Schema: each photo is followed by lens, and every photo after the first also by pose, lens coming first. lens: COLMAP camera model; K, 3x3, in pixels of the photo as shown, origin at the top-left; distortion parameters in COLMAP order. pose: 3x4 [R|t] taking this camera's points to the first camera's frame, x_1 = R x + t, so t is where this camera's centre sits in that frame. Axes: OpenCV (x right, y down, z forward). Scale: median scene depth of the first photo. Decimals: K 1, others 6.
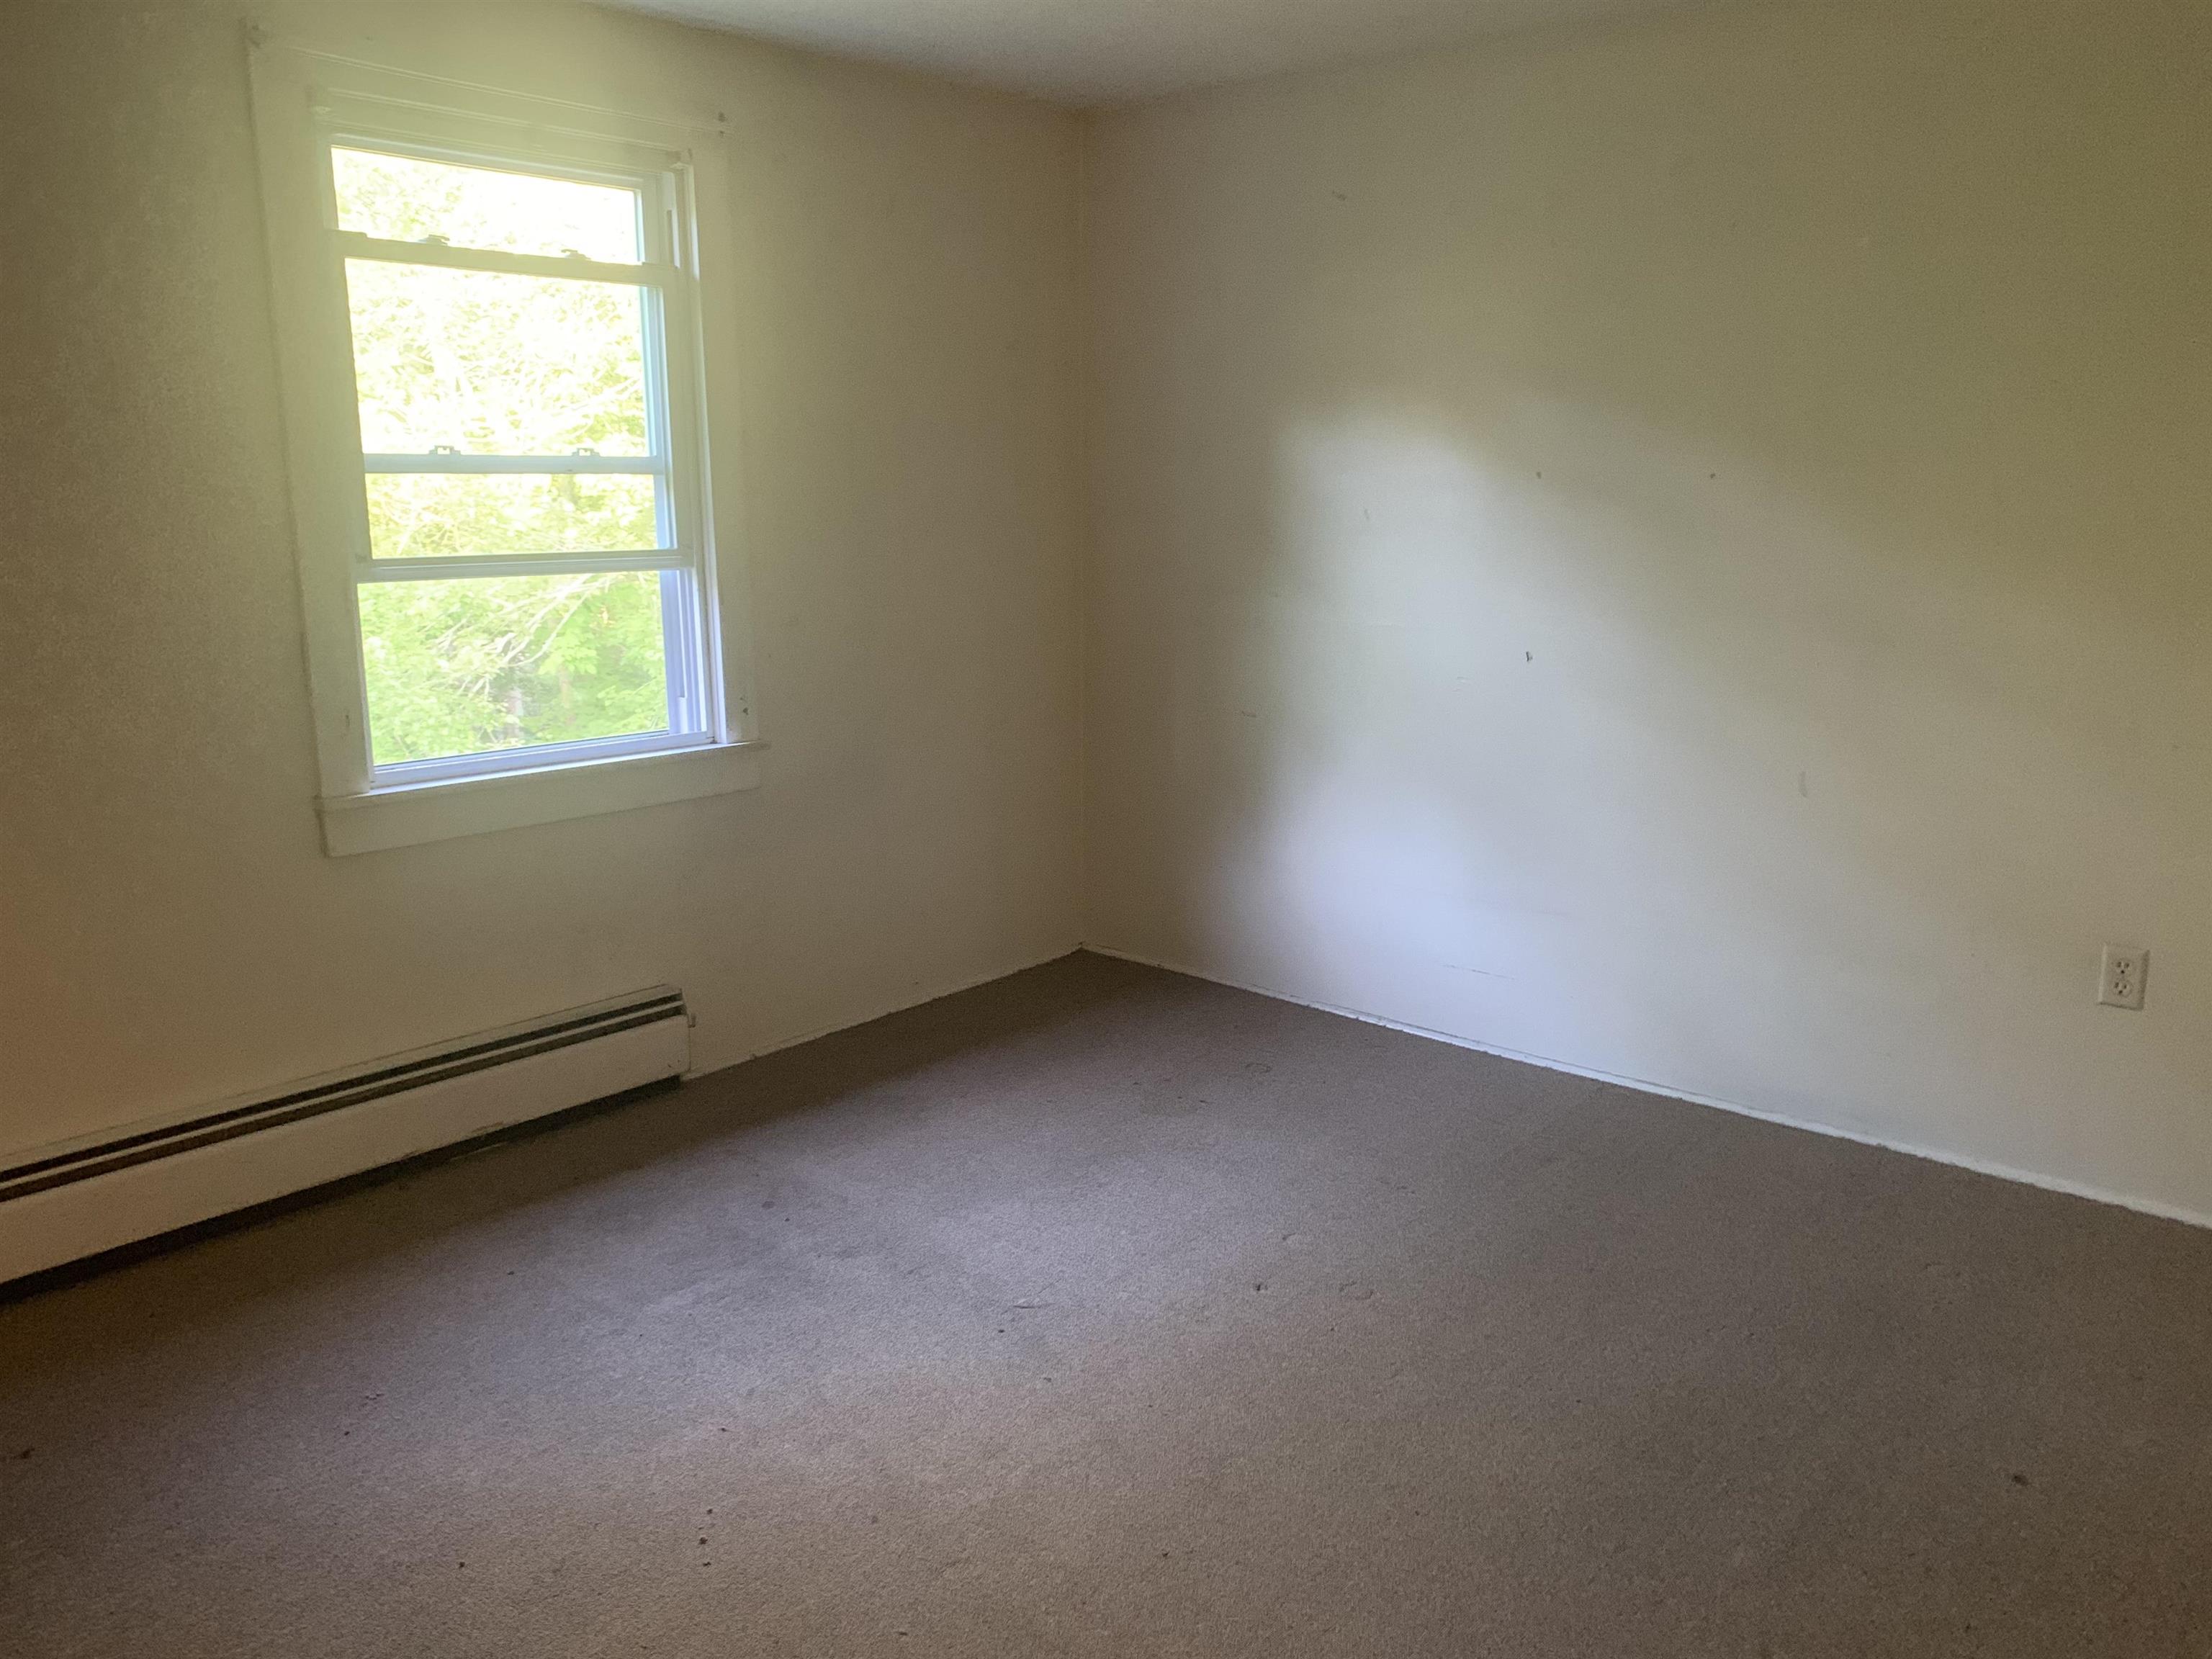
lens RADIAL K [[1689.5, 0, 1110.9], [0, 1689.5, 834.6], [0, 0, 1]] dist [0.035594, -0.020094]
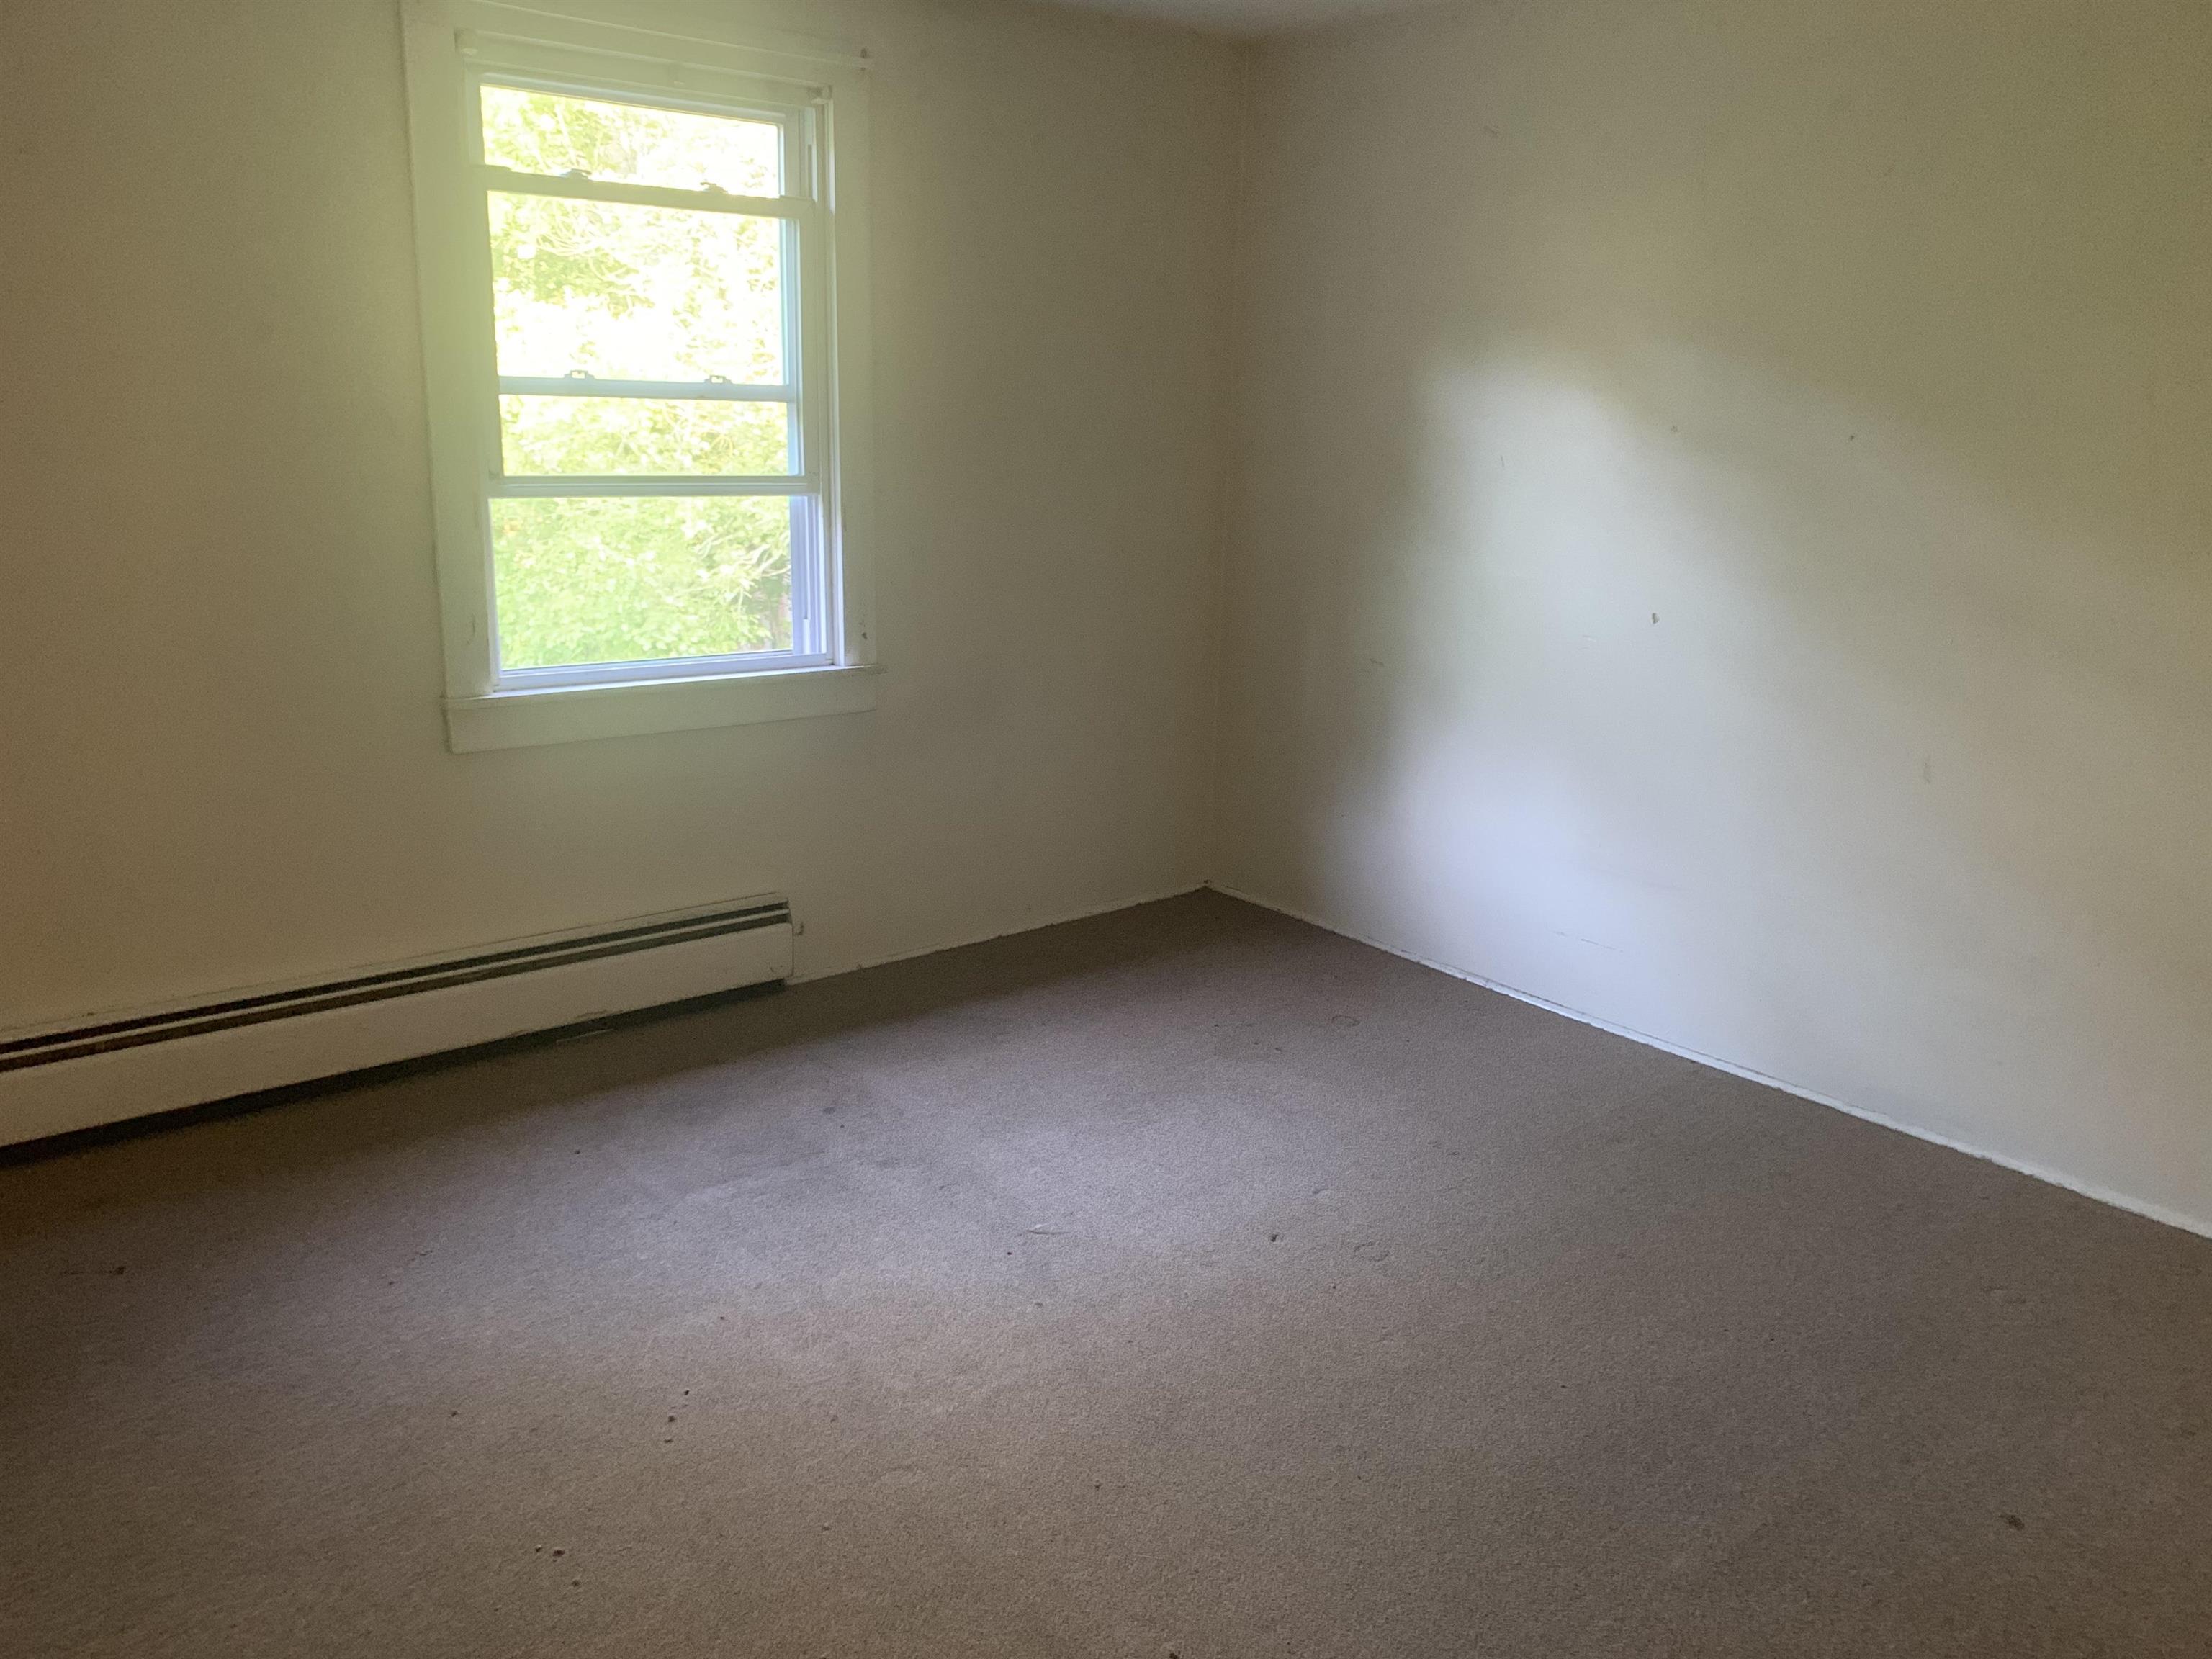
lens RADIAL K [[1689.5, 0, 1119.8], [0, 1689.5, 812.1], [0, 0, 1]] dist [0.035594, -0.020094]
pose [[0.986505, 0.066016, -0.149830, 0.117234], [-0.061550, 0.997516, 0.034250, -0.011756], [0.151719, -0.024565, 0.988118, 0.000610]]
